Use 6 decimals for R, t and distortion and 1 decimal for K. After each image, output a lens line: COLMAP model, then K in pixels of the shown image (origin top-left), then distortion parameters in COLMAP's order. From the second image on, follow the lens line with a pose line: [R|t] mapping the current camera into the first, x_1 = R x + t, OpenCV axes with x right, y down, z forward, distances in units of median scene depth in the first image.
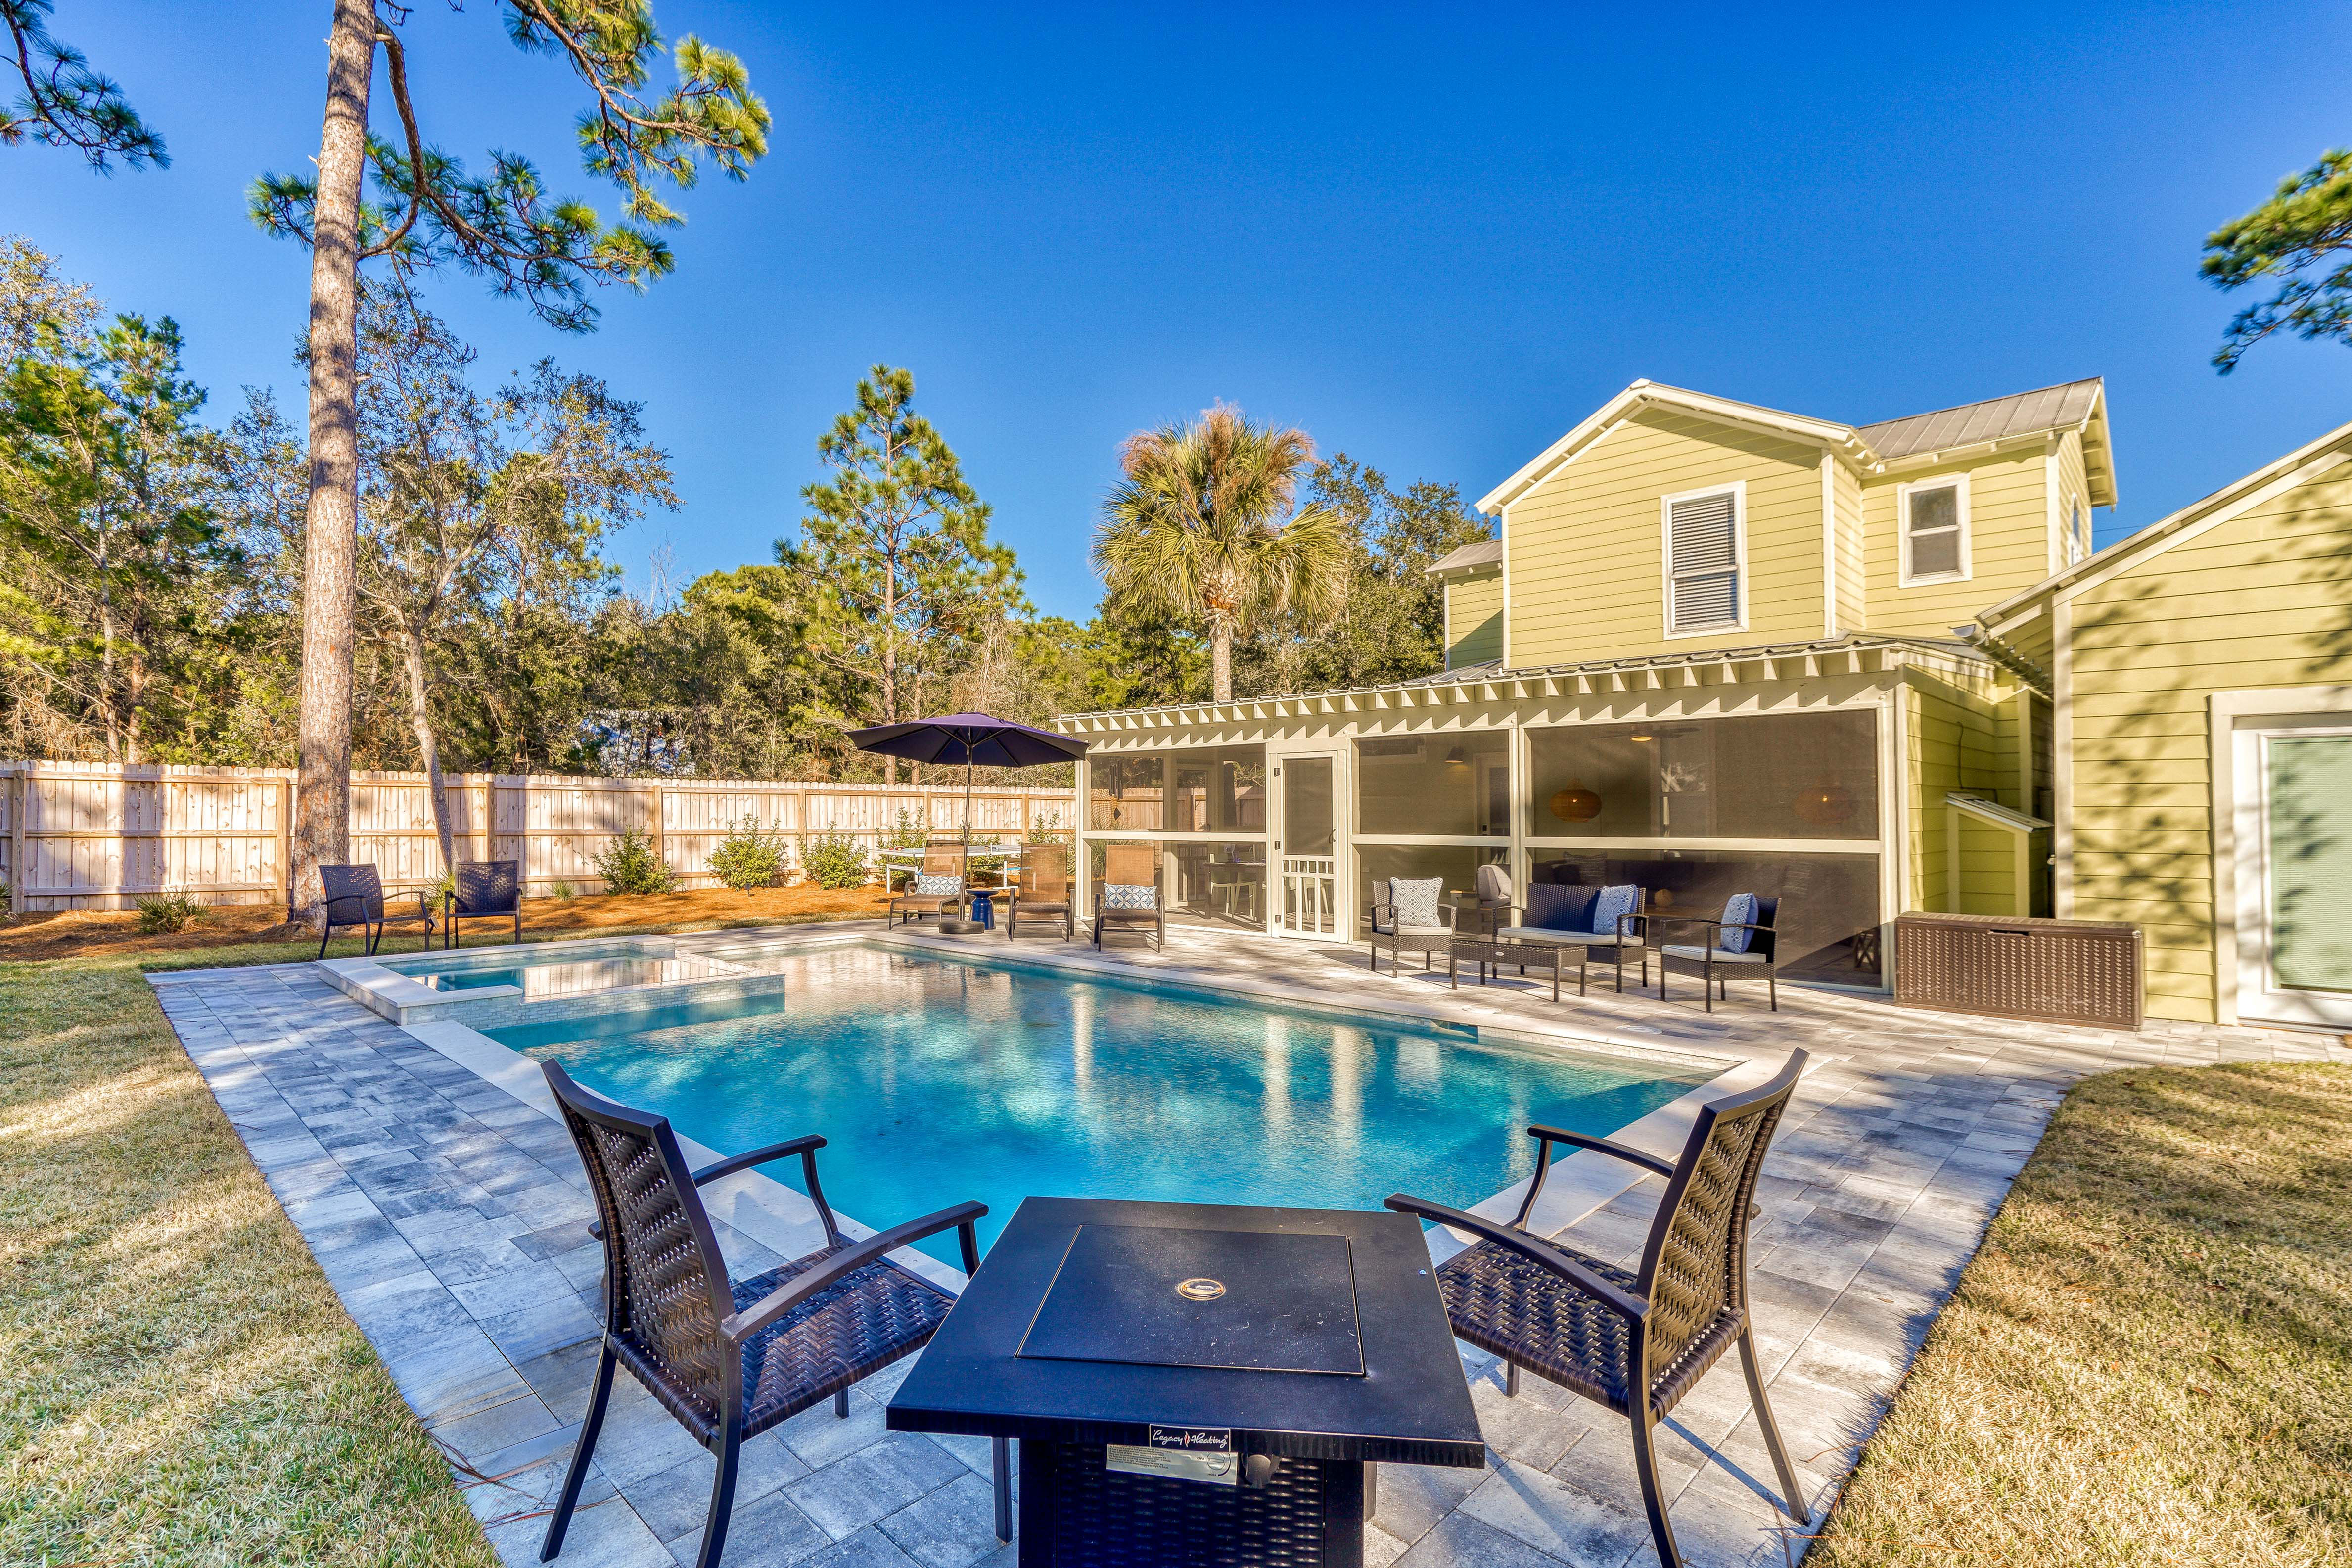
lens RADIAL K [[1077.0, 0, 1171.3], [0, 1077.0, 782.6], [0, 0, 1]] dist [-0.000328, 0.001208]
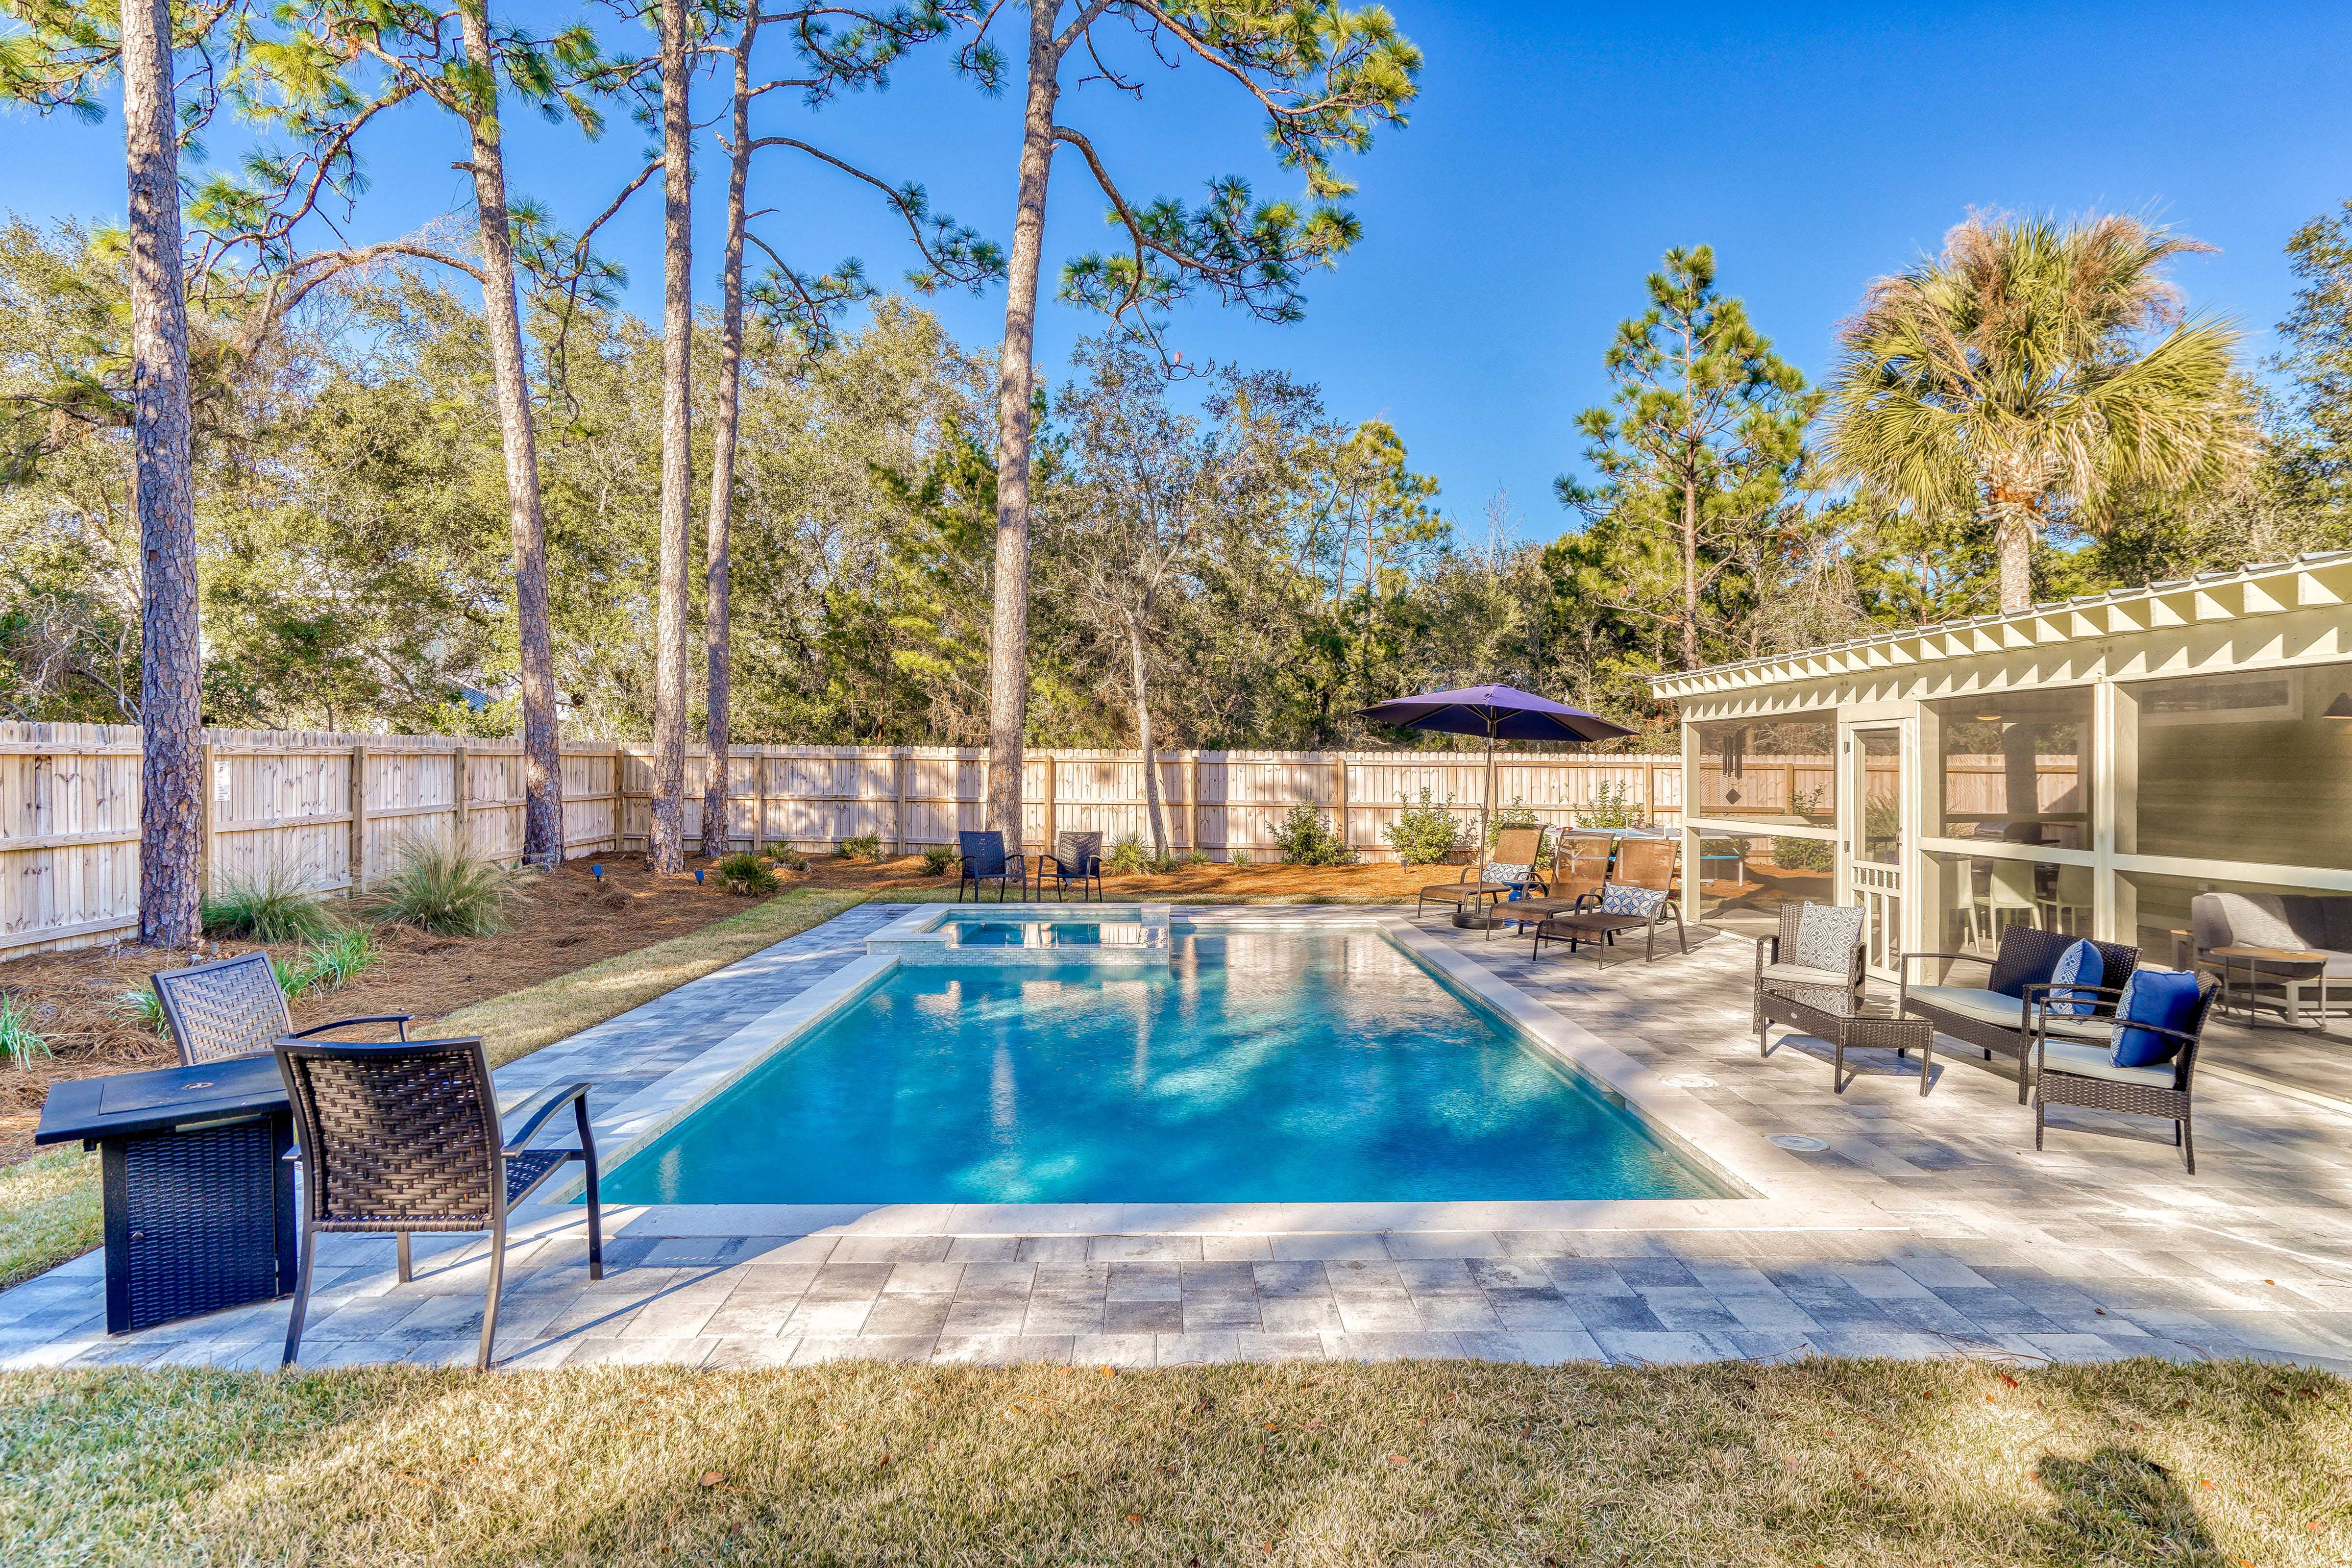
lens RADIAL K [[1236.6, 0, 1185.8], [0, 1236.6, 788.3], [0, 0, 1]] dist [-0.006198, -0.000545]
pose [[0.730702, 0.012025, -0.682591, 0.231404], [0.014334, 0.999354, 0.032949, -0.010861], [0.682546, -0.033860, 0.730058, 0.049934]]
